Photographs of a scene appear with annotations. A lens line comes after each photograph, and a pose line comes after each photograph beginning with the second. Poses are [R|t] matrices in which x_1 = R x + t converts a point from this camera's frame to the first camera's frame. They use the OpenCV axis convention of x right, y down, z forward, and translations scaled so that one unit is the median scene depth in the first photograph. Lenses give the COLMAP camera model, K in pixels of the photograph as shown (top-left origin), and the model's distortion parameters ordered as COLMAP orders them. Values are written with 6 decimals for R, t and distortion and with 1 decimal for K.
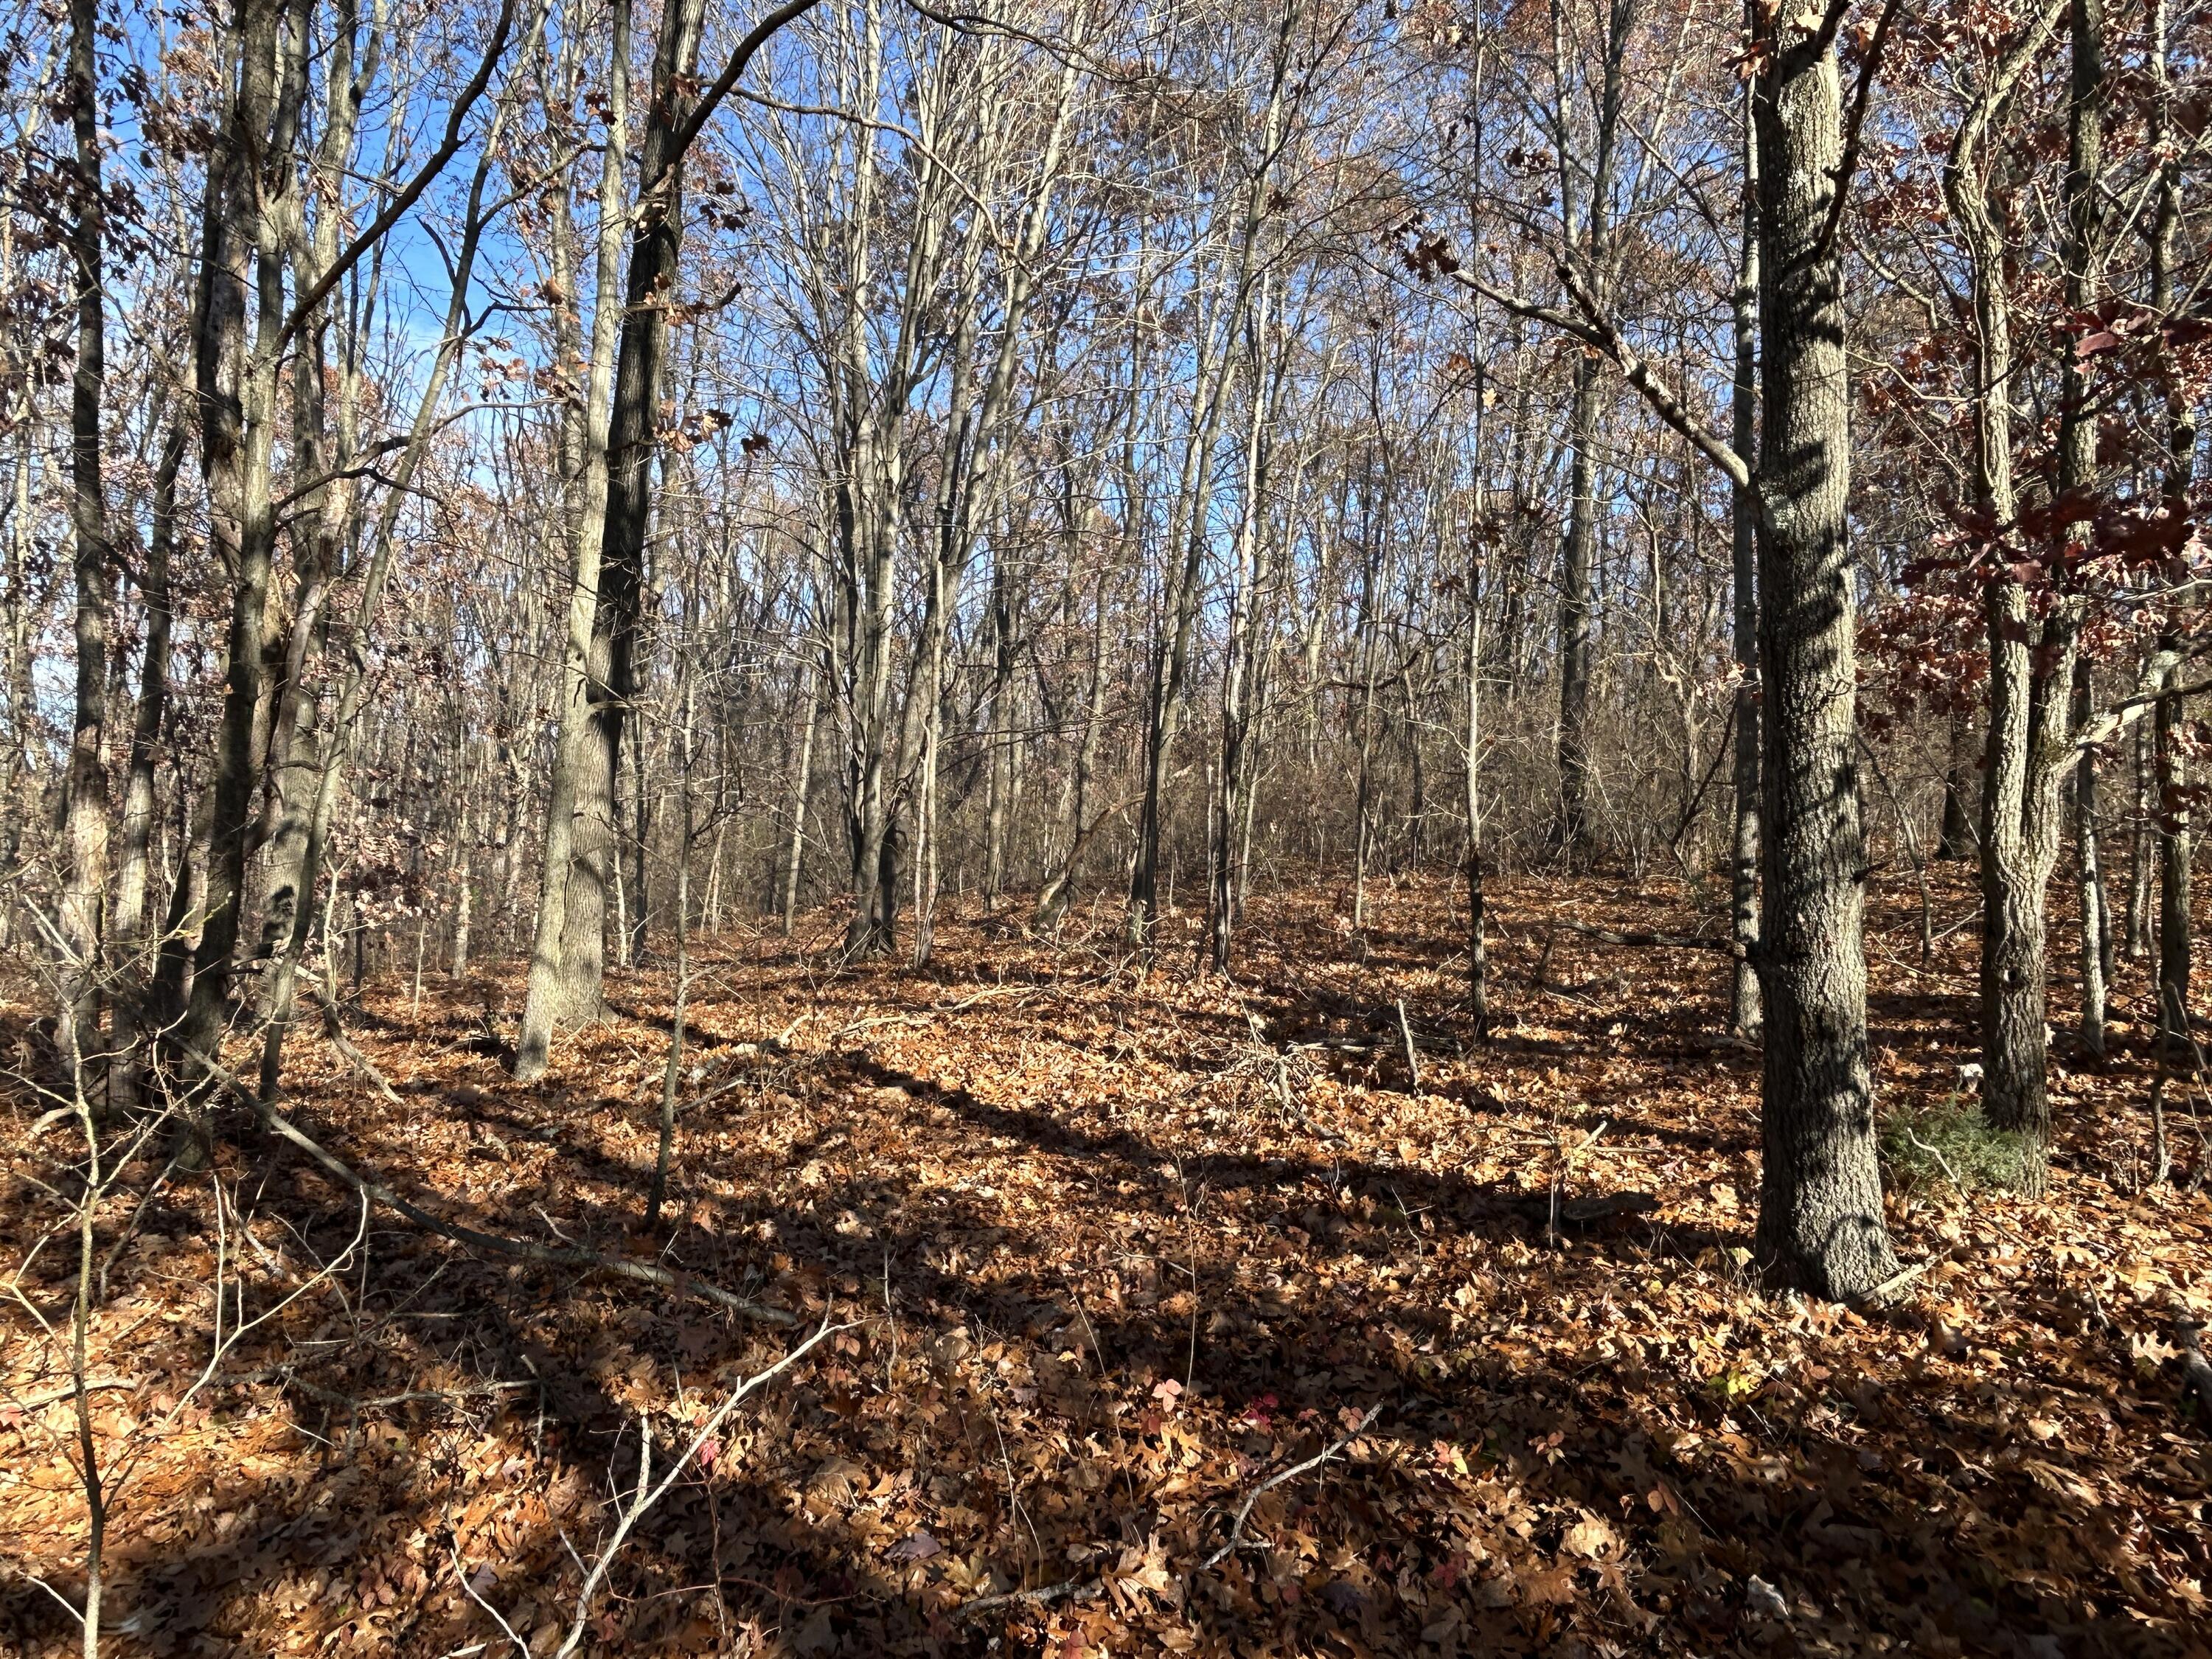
lens RADIAL K [[1437.5, 0, 1091.8], [0, 1437.5, 840.1], [0, 0, 1]] dist [-0.005444, 0.003072]
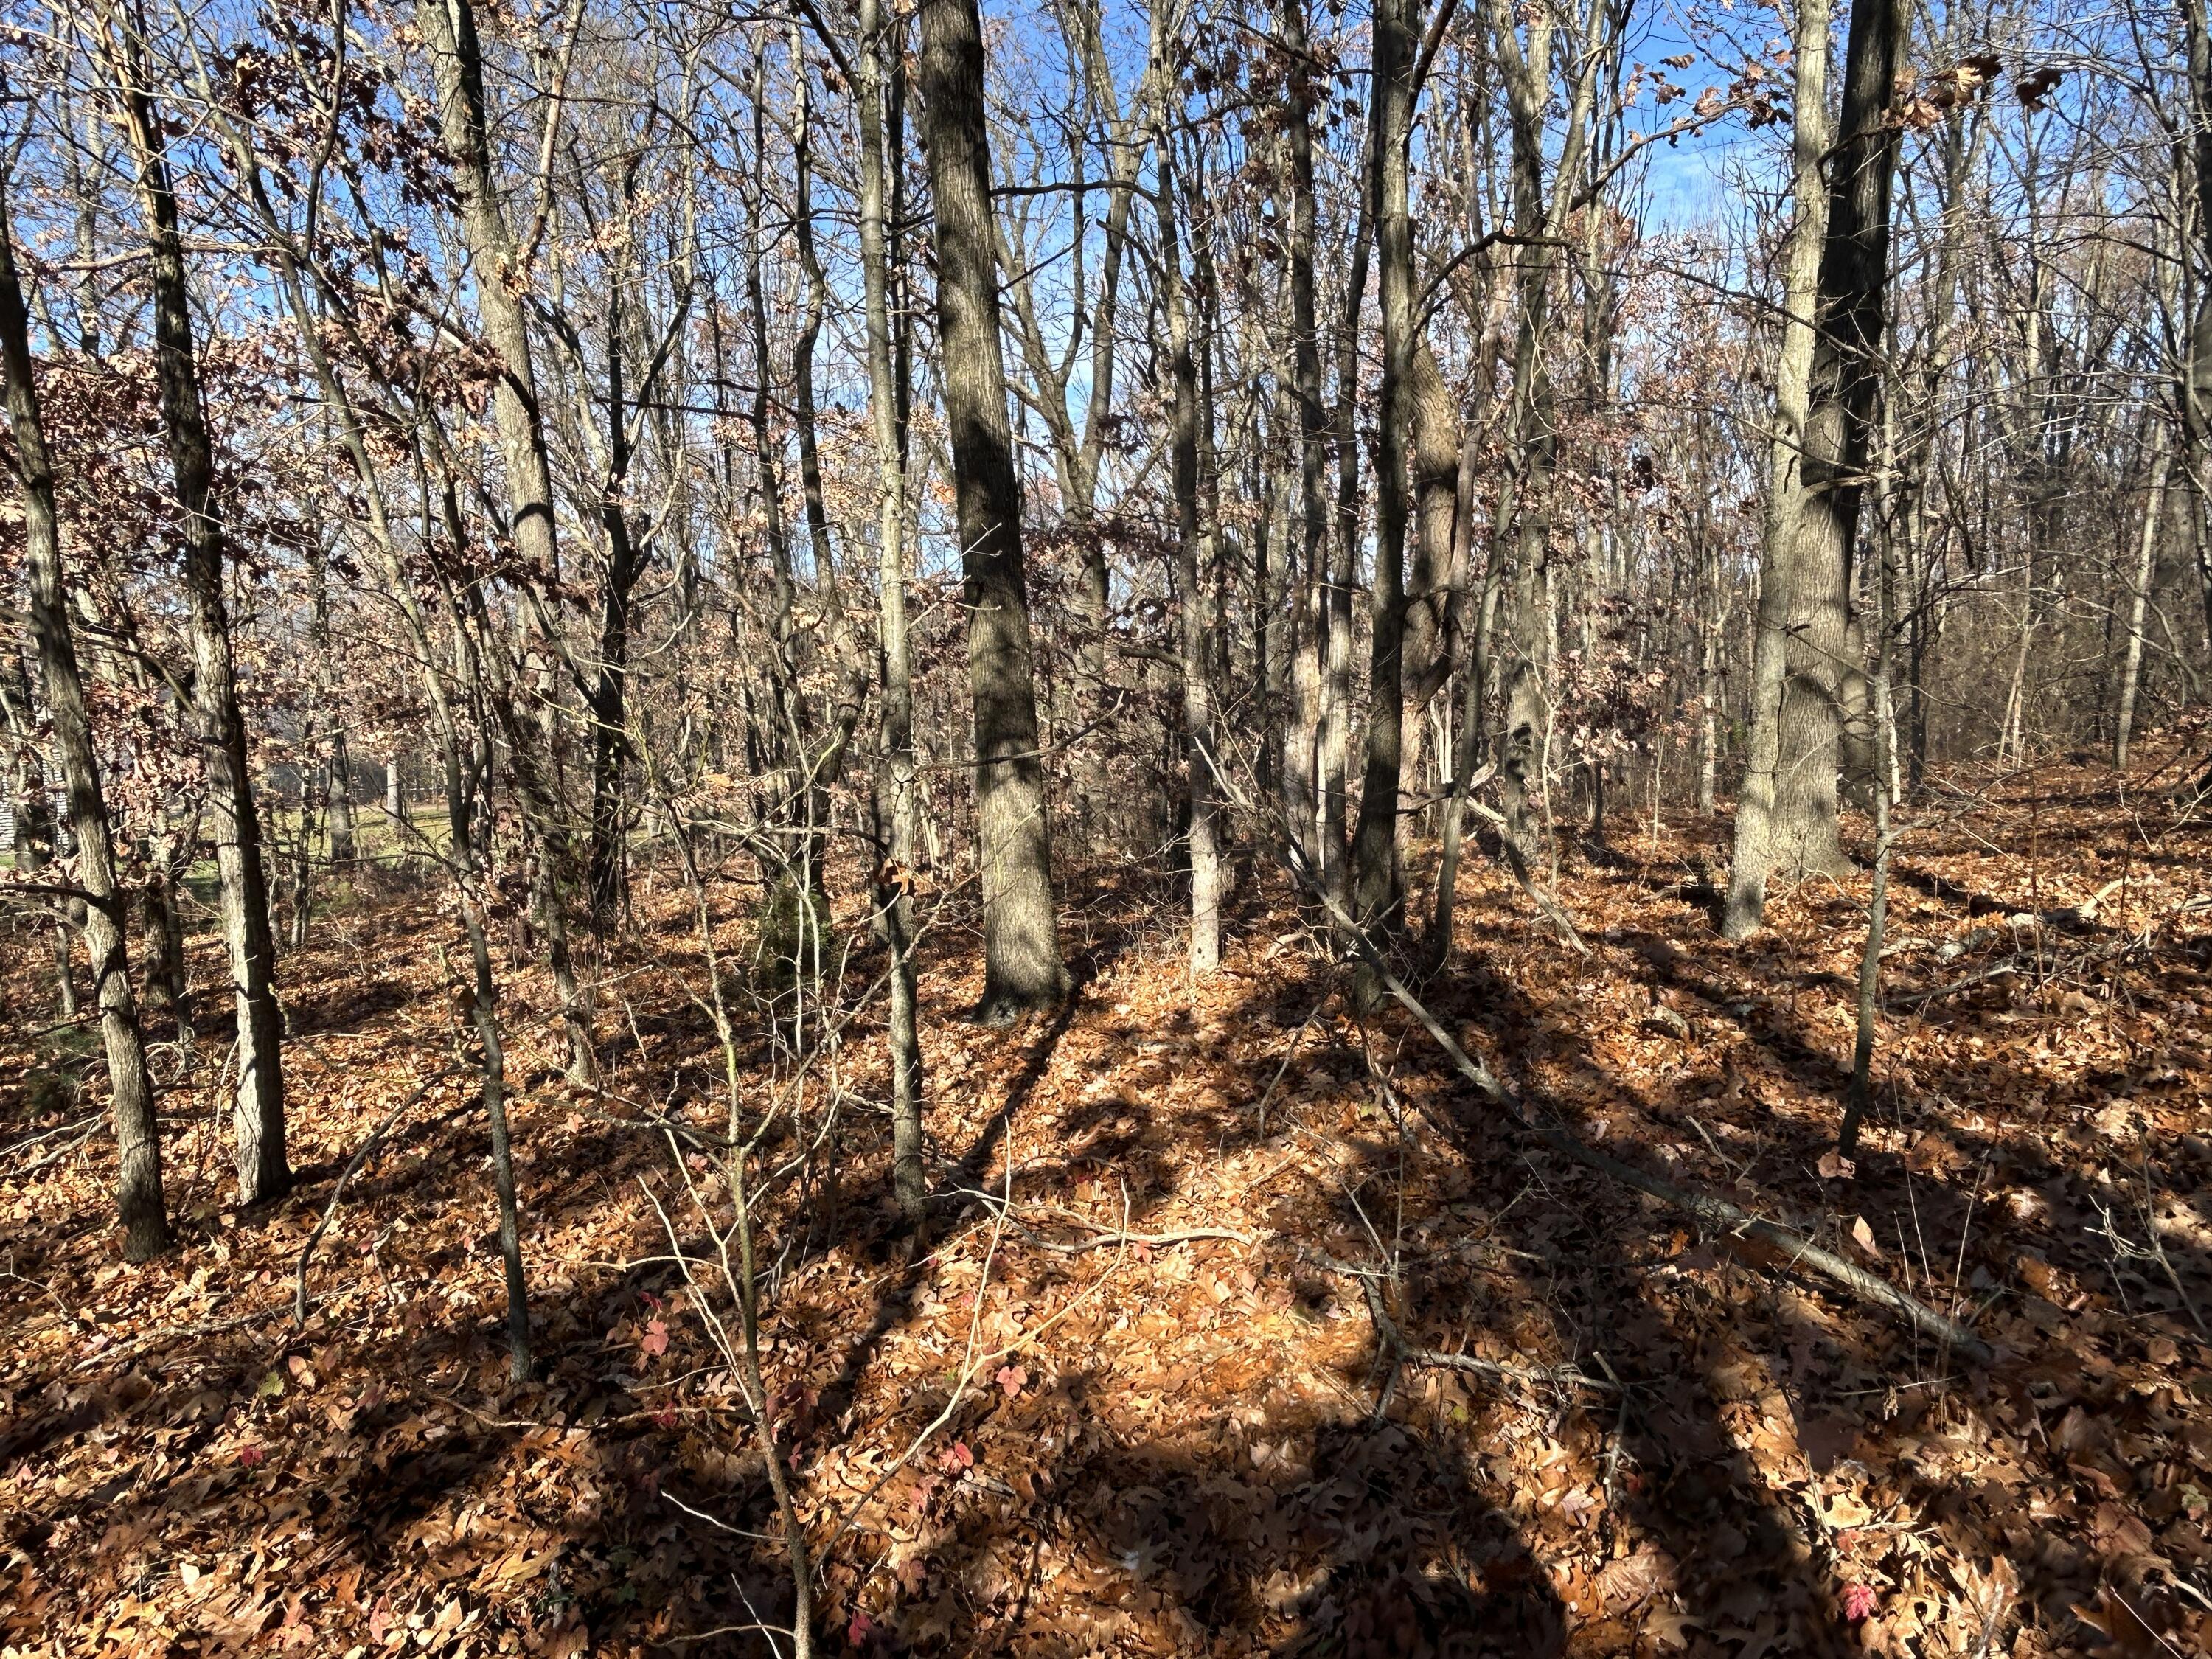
lens RADIAL K [[1411.9, 0, 1106.0], [0, 1411.9, 829.5], [0, 0, 1]] dist [-0.008468, -0.002449]
pose [[0.667252, 0.023105, -0.744474, -0.026537], [0.057522, 0.994935, 0.082434, 0.016500], [0.742608, -0.097828, 0.662543, 0.261296]]
